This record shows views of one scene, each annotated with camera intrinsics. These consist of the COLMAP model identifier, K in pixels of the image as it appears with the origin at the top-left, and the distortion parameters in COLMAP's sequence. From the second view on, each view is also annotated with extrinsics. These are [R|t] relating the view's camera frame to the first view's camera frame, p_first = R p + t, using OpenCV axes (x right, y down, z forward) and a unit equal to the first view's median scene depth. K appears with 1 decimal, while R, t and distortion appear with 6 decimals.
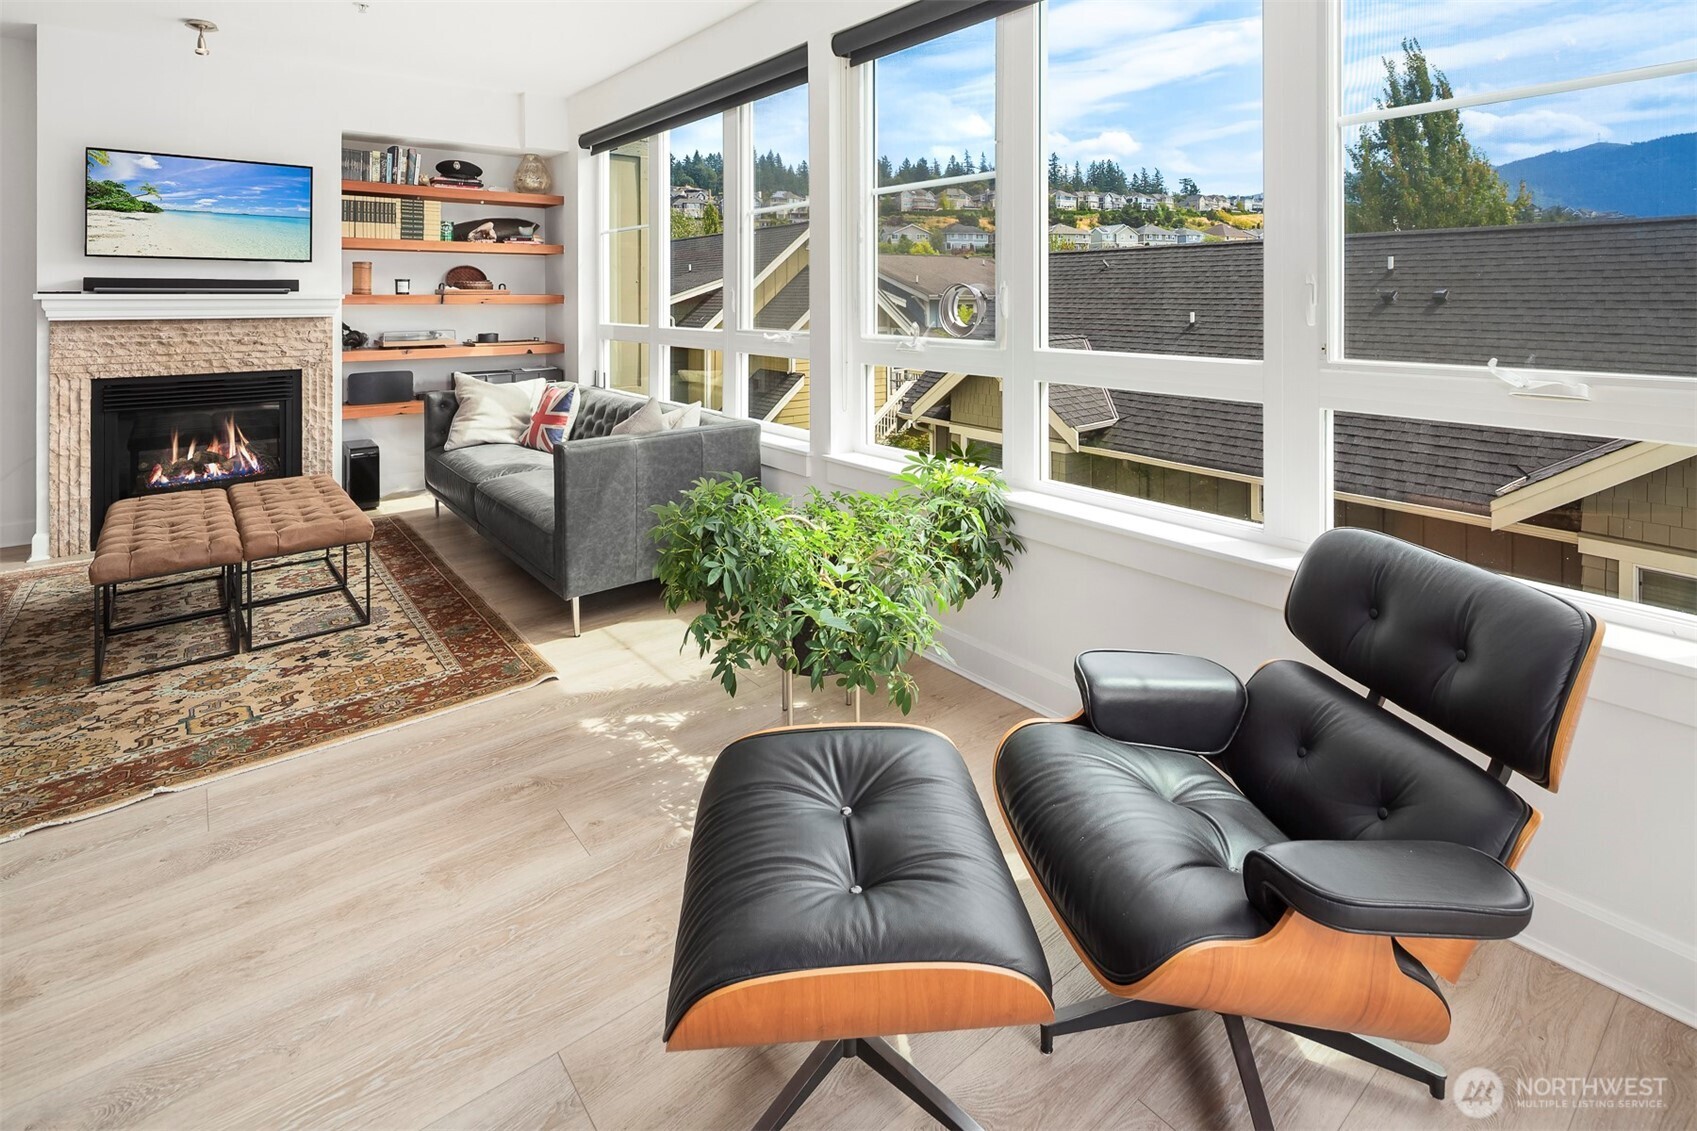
lens RADIAL K [[836.0, 0, 873.0], [0, 836.0, 292.1], [0, 0, 1]] dist [0.002756, -0.002021]
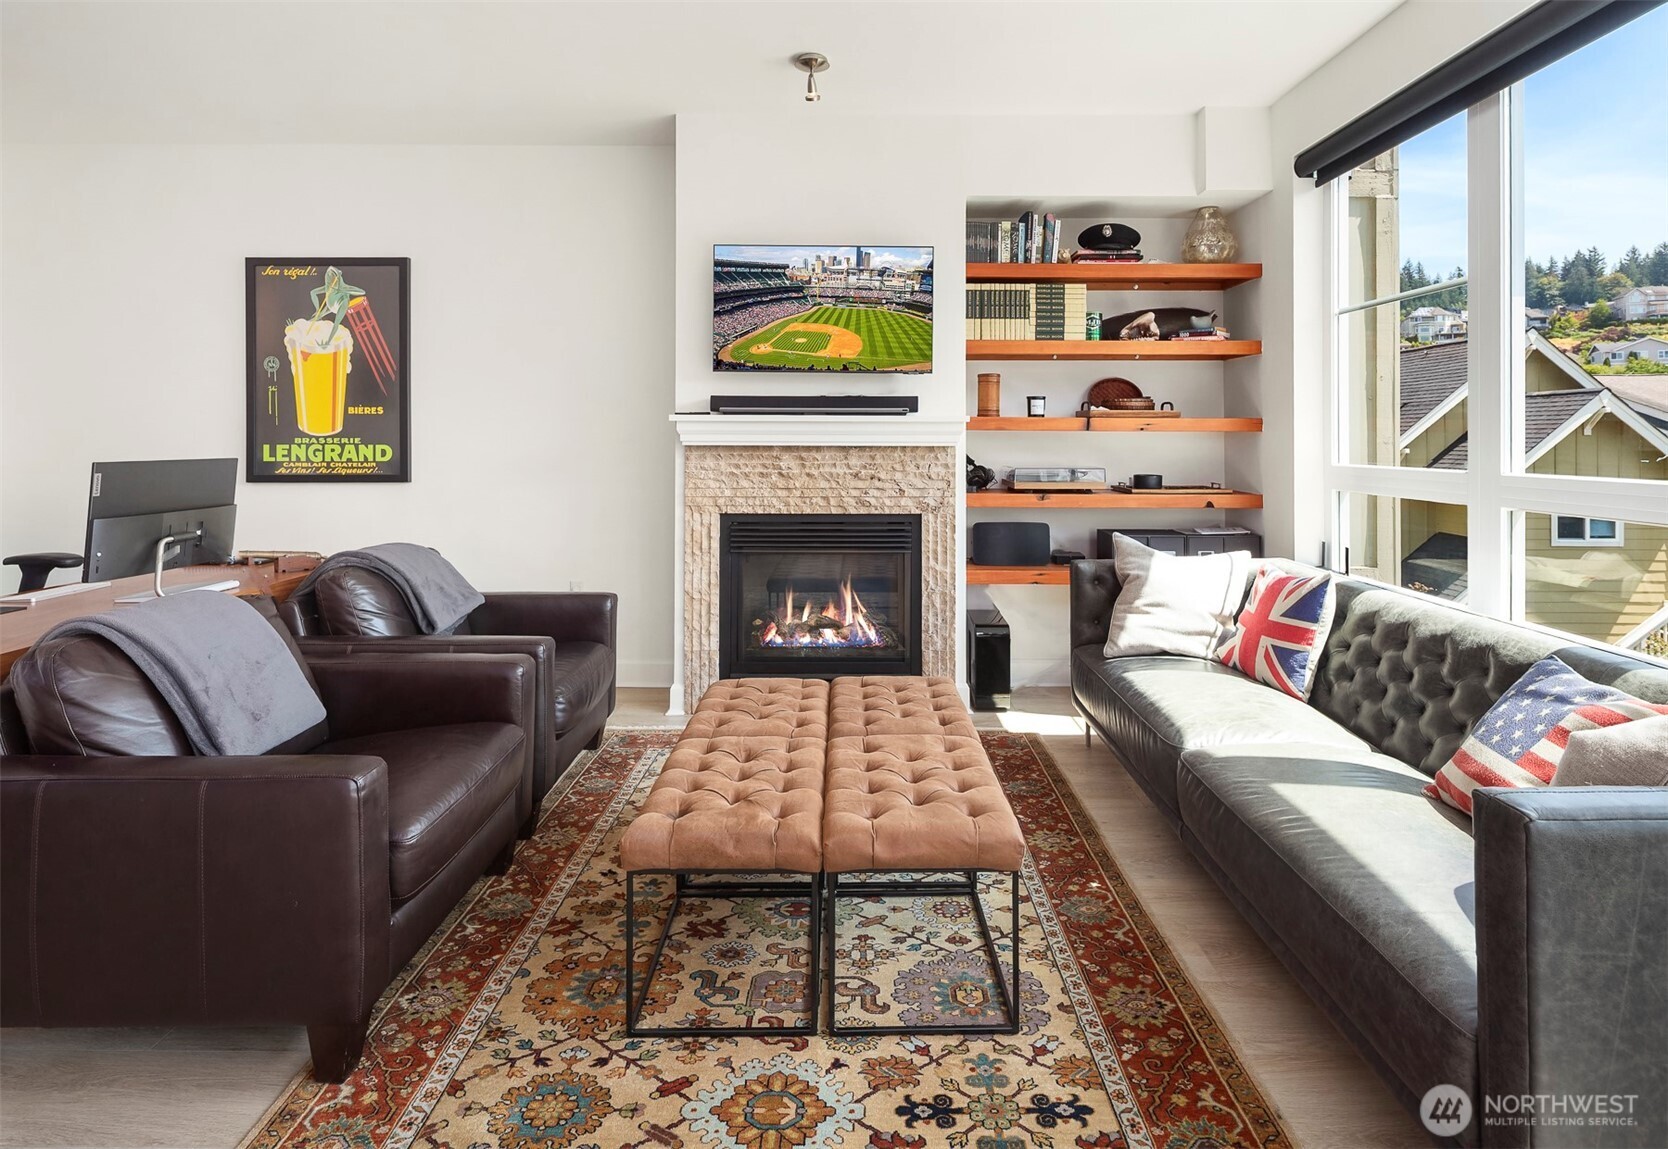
lens RADIAL K [[854.7, 0, 849.2], [0, 854.7, 433.5], [0, 0, 1]] dist [0.004102, 0.000679]
pose [[0.767819, 0.000410, -0.640666, -0.229156], [-0.000568, 1.000000, -0.000040, 0.018135], [0.640666, 0.000395, 0.767819, 0.352049]]
